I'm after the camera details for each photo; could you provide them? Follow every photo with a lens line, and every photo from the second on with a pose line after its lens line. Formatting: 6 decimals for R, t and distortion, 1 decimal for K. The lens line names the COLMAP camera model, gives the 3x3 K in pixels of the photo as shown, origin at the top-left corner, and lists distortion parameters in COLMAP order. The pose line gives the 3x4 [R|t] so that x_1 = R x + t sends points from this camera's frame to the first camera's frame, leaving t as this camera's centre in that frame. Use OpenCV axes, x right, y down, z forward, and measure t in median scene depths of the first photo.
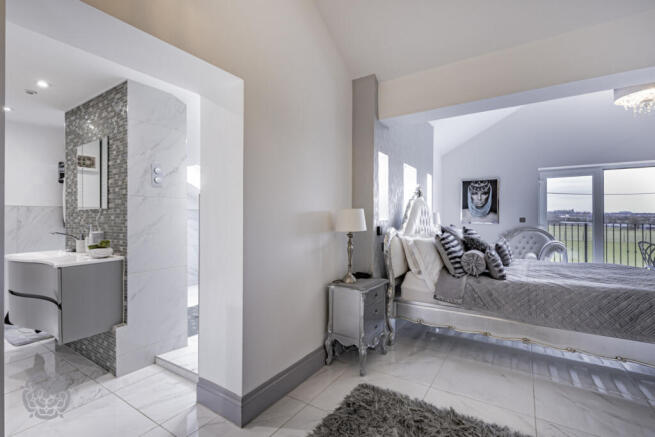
lens RADIAL K [[298.2, 0, 328.3], [0, 298.2, 217.7], [0, 0, 1]] dist [0.002676, 0.000303]
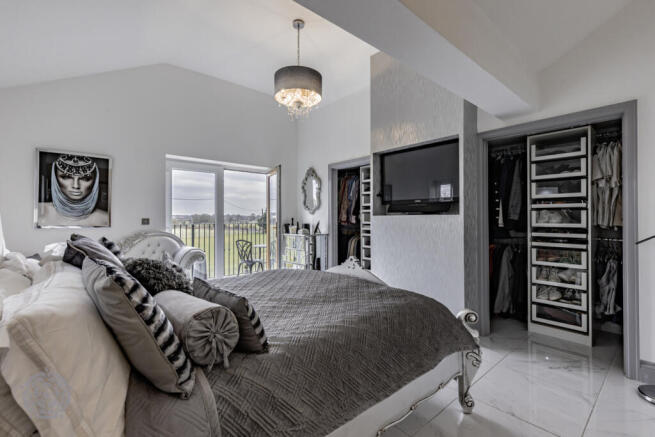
lens RADIAL K [[298.2, 0, 329.0], [0, 298.2, 216.9], [0, 0, 1]] dist [0.002676, 0.000303]
pose [[0.267380, 0.006081, 0.963572, 0.069880], [-0.001900, 0.999981, -0.005784, -0.000107], [-0.963589, -0.000285, 0.267387, 0.361534]]
